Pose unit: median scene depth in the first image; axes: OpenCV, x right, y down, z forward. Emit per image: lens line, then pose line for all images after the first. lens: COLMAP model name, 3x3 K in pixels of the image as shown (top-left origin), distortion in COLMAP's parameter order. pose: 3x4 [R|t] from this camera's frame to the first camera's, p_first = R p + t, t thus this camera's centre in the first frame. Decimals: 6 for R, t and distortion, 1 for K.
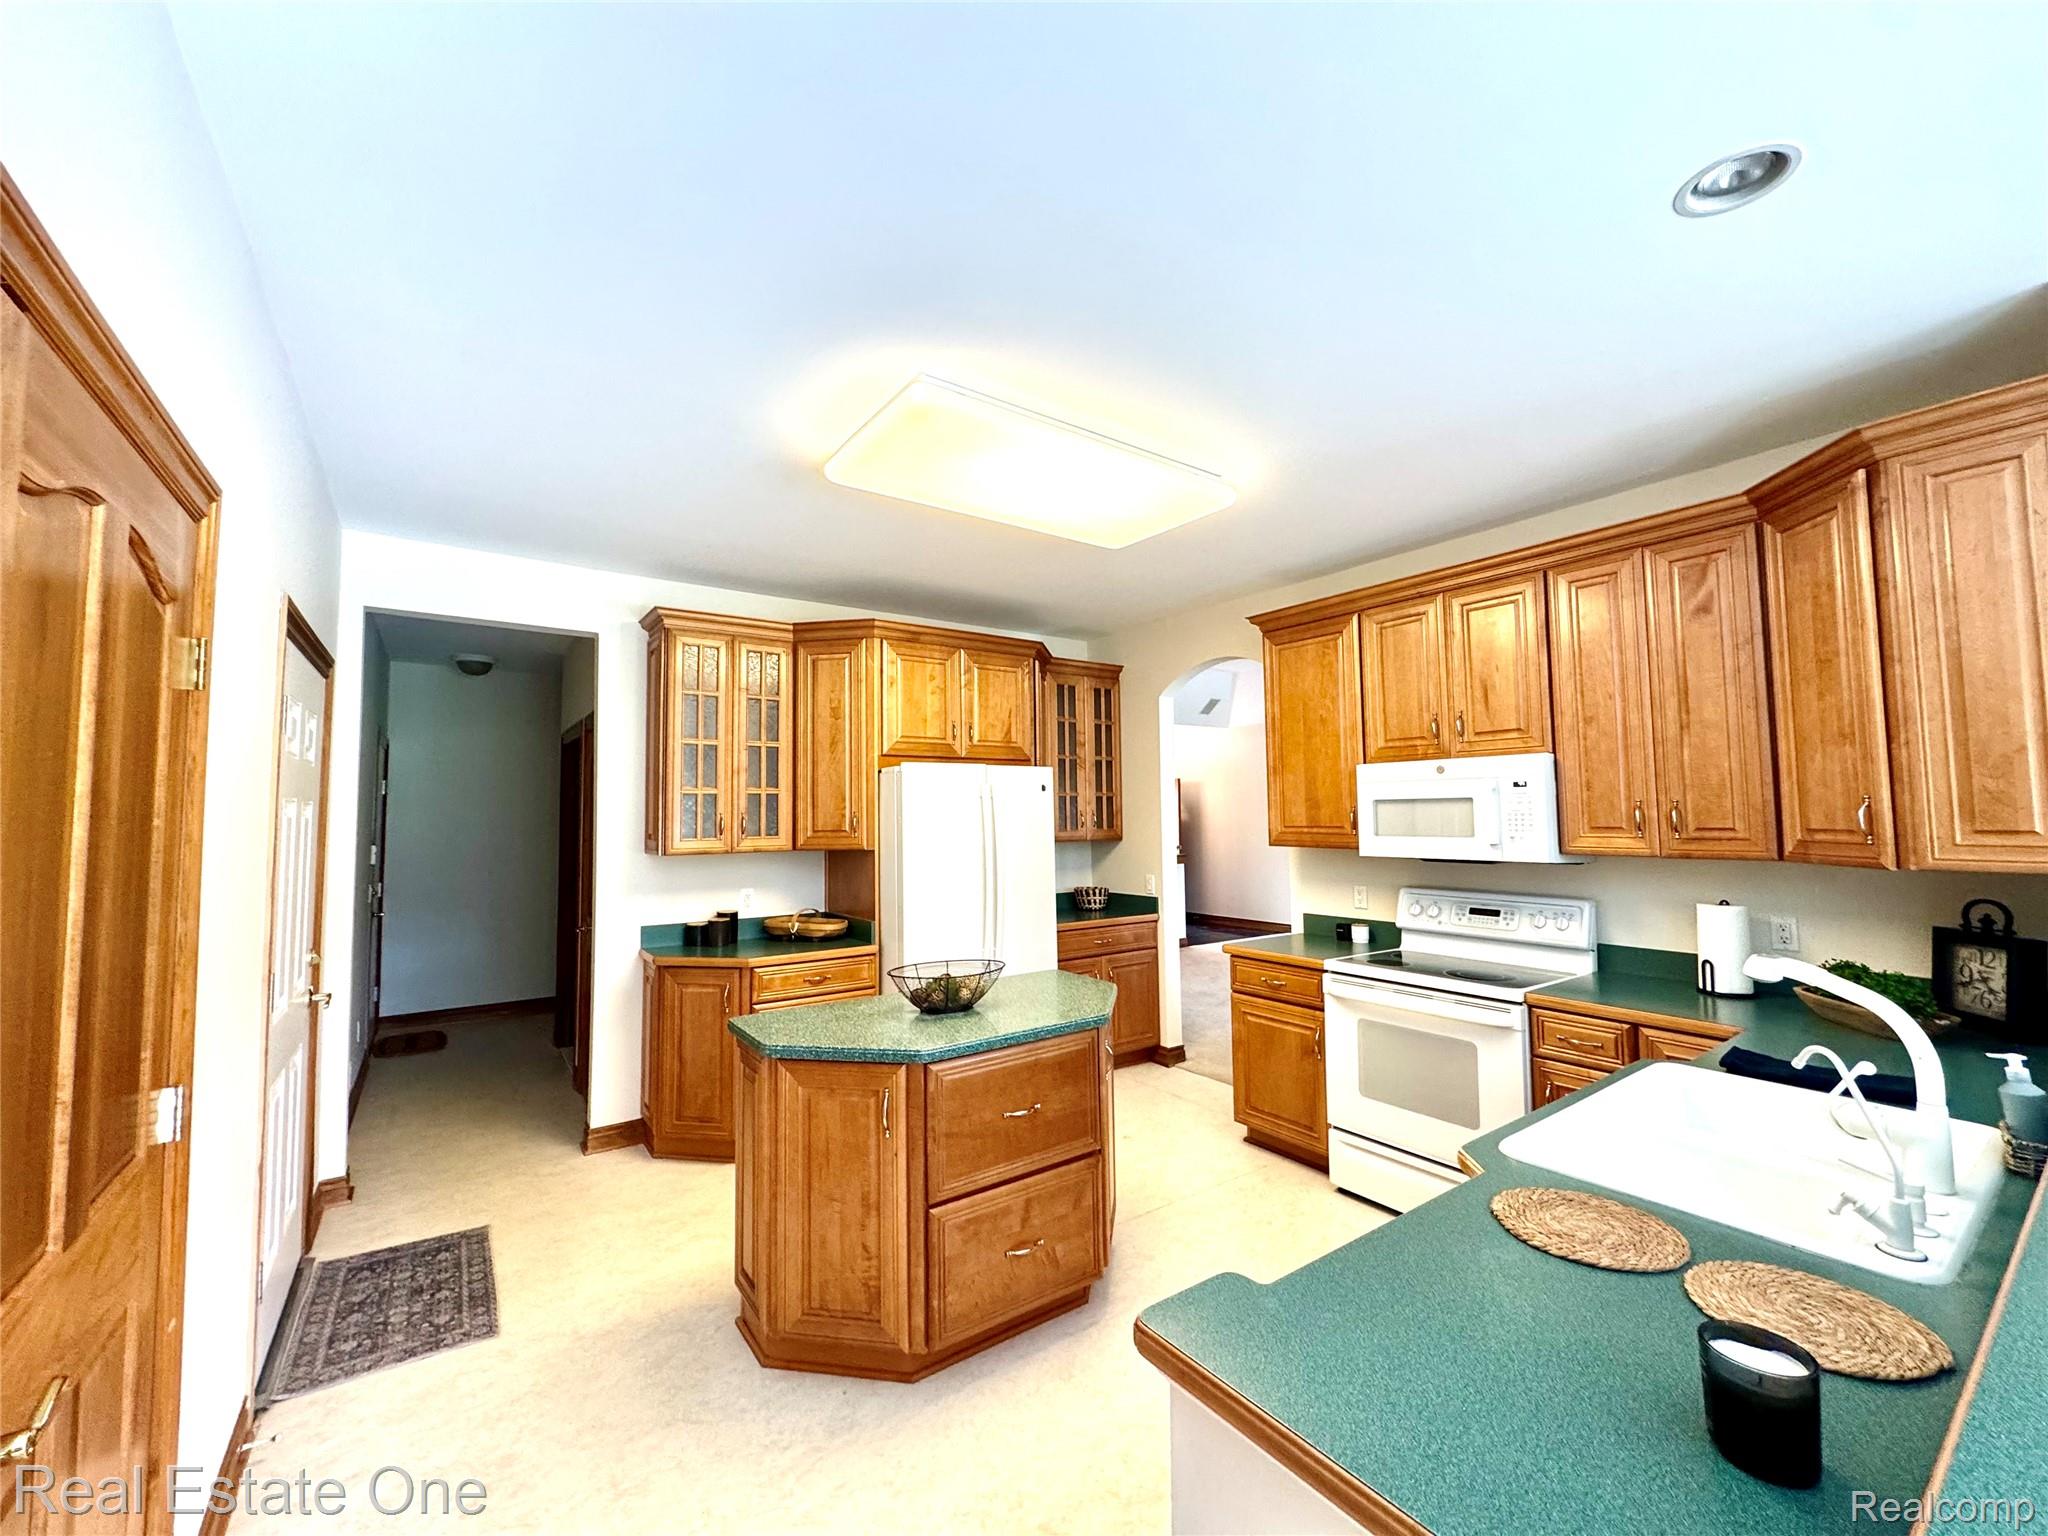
lens RADIAL K [[819.0, 0, 1026.5], [0, 819.0, 767.6], [0, 0, 1]] dist [-0.002685, 0.000097]
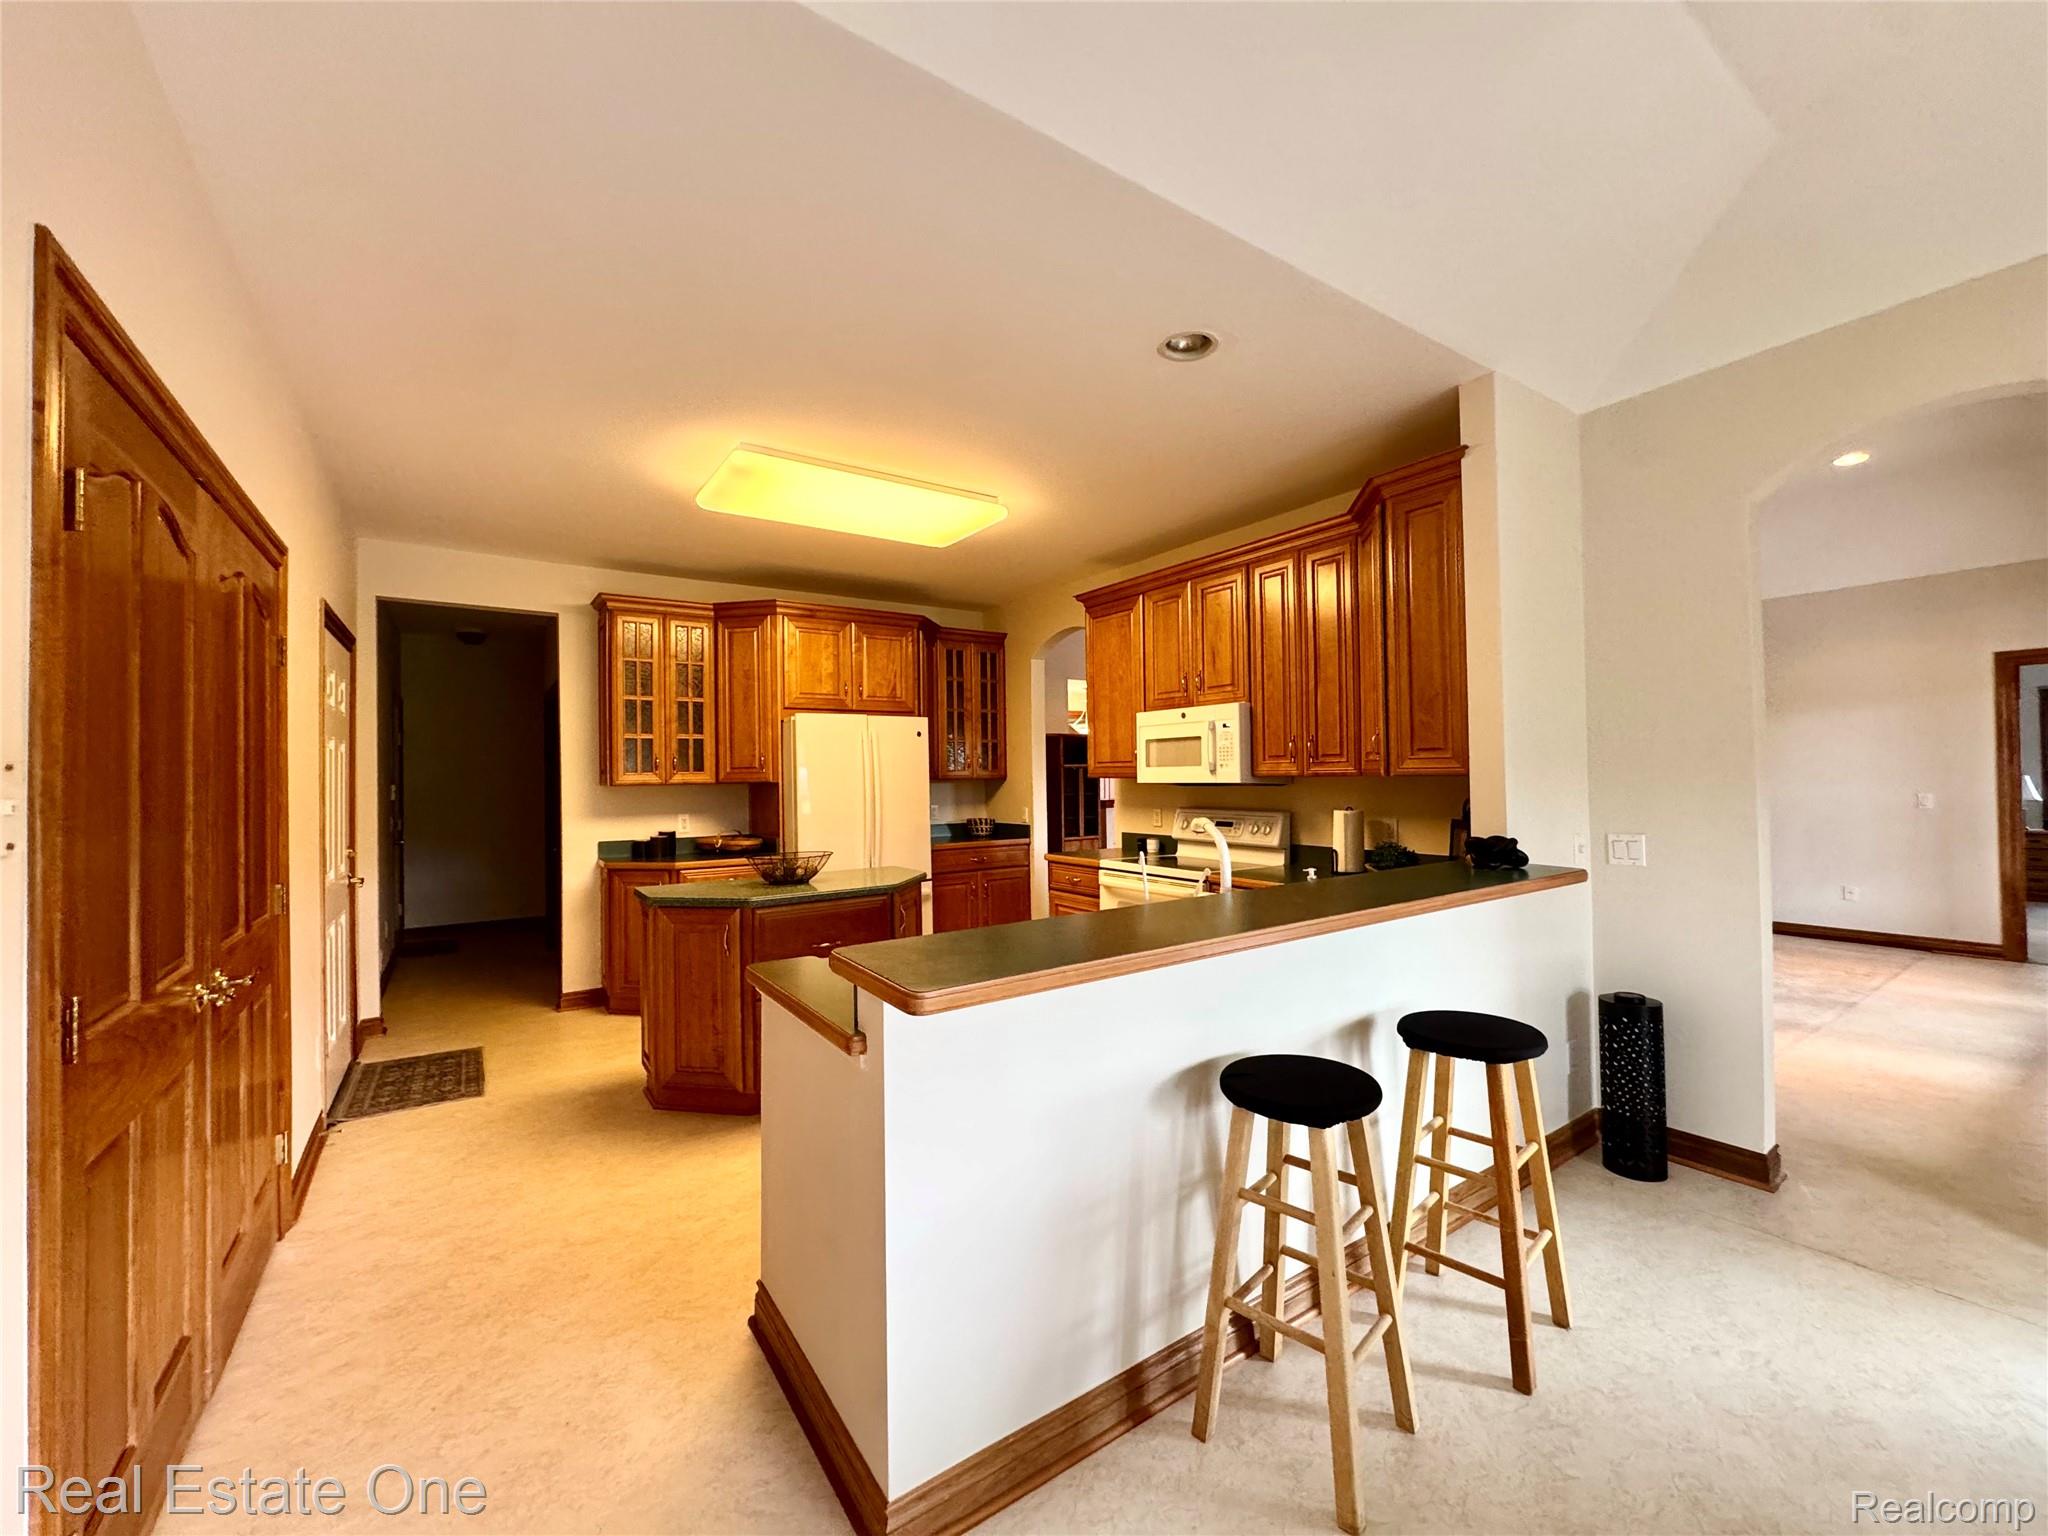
lens RADIAL K [[819.0, 0, 1024.4], [0, 819.0, 764.5], [0, 0, 1]] dist [-0.002685, 0.000097]
pose [[0.999811, -0.004051, -0.019034, 0.273397], [0.004930, 0.998911, 0.046391, 0.019023], [0.018825, -0.046477, 0.998742, -0.327114]]
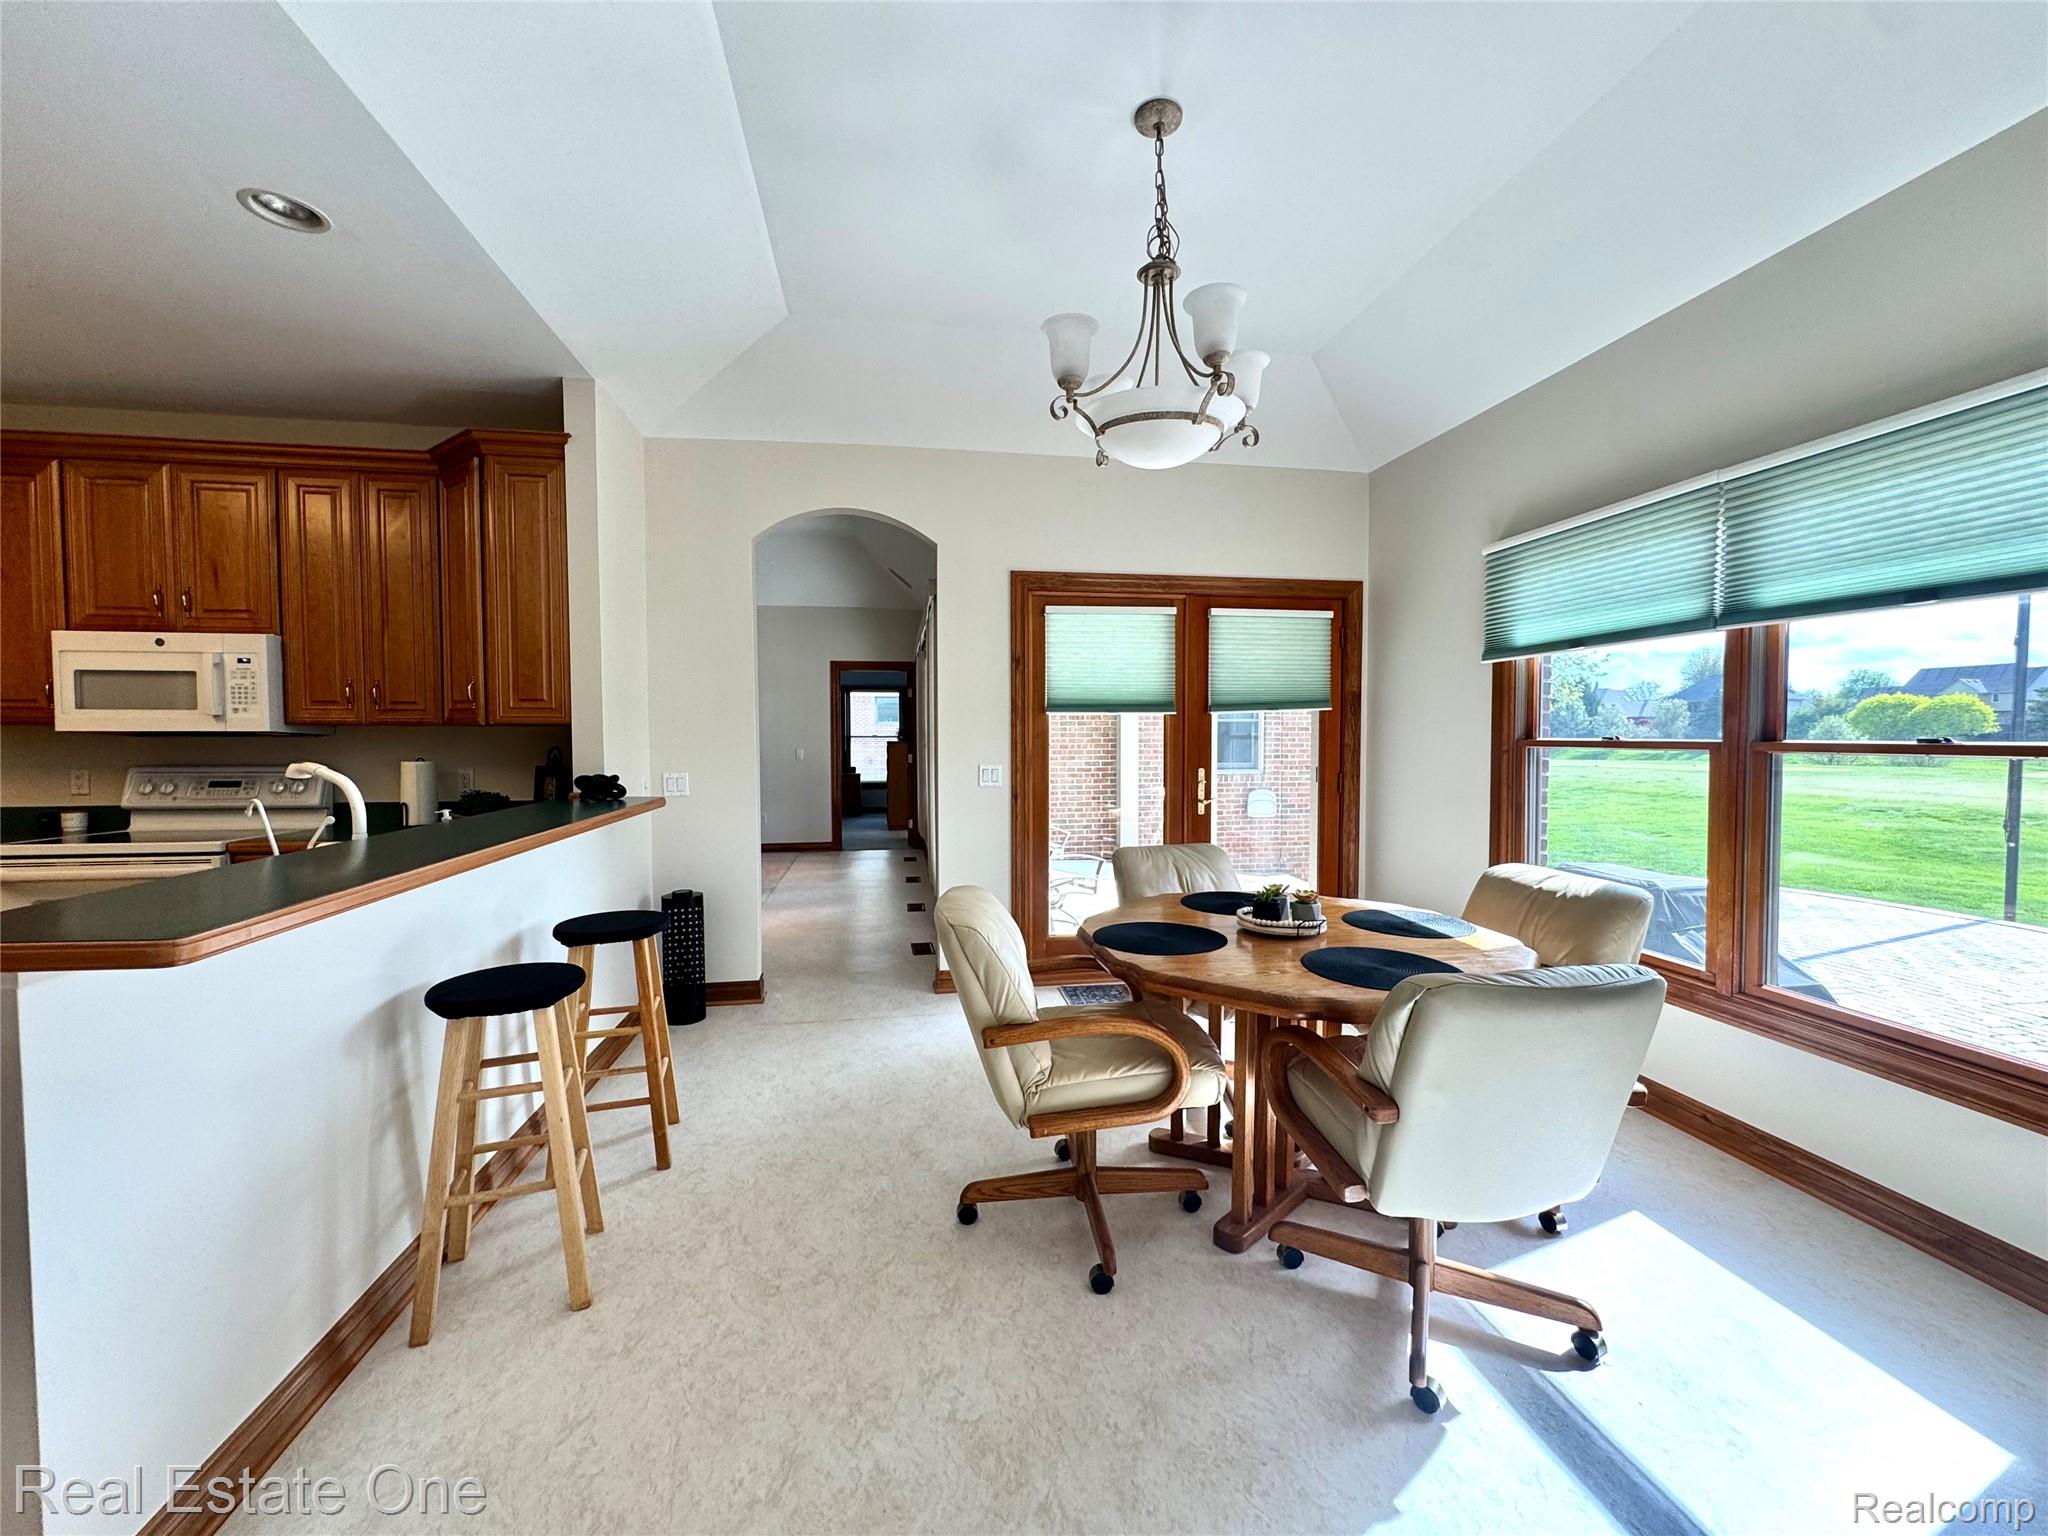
lens RADIAL K [[819.0, 0, 1026.2], [0, 819.0, 764.8], [0, 0, 1]] dist [-0.002685, 0.000097]
pose [[0.439484, -0.023161, 0.897952, 0.072765], [-0.057654, 0.996879, 0.053930, 0.036737], [-0.896398, -0.075472, 0.436777, -0.392316]]
